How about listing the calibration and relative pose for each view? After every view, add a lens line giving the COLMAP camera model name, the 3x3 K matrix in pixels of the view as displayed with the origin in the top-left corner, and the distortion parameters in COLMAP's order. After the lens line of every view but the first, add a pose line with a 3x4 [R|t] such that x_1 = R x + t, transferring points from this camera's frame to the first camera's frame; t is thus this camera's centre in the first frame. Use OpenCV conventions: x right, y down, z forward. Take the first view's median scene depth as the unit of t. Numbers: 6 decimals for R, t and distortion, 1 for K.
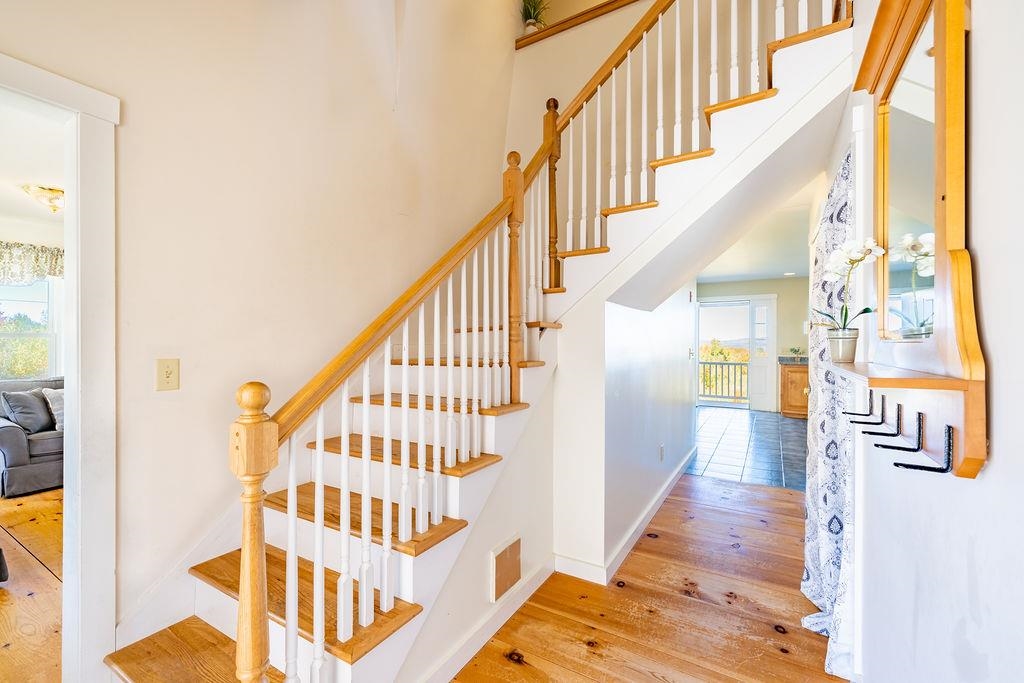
lens RADIAL K [[455.8, 0, 512.3], [0, 455.8, 338.2], [0, 0, 1]] dist [0.000974, 0.000439]
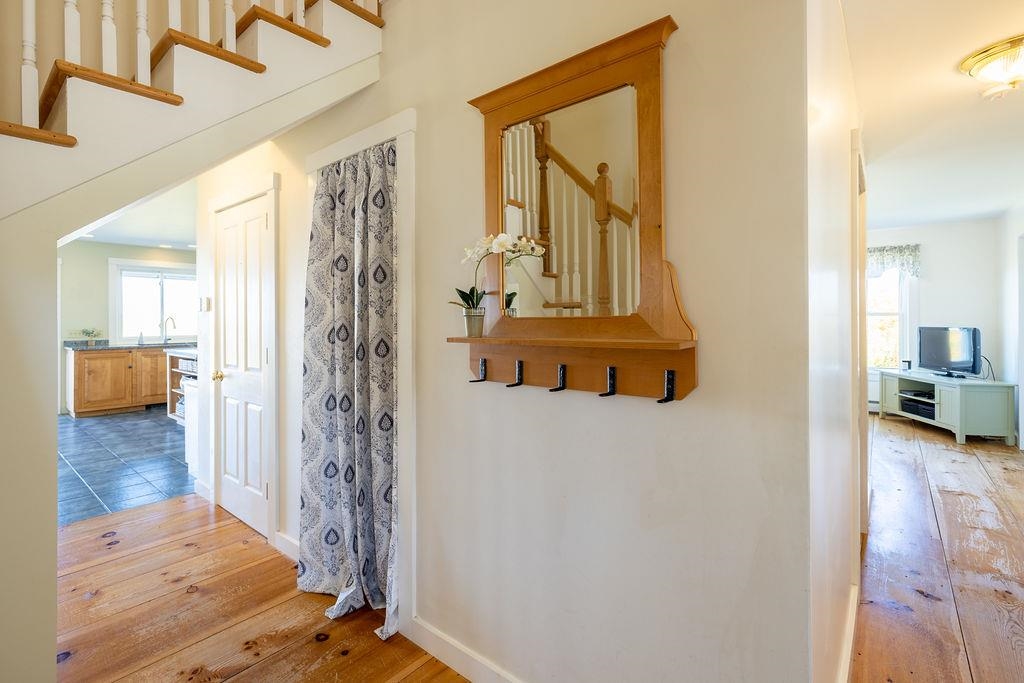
lens RADIAL K [[463.8, 0, 511.1], [0, 463.8, 317.9], [0, 0, 1]] dist [0.000530, 0.000044]
pose [[0.138883, 0.001964, 0.990307, -0.237722], [-0.002388, 0.999996, -0.001648, 0.003708], [-0.990306, -0.002136, 0.138887, 0.434846]]
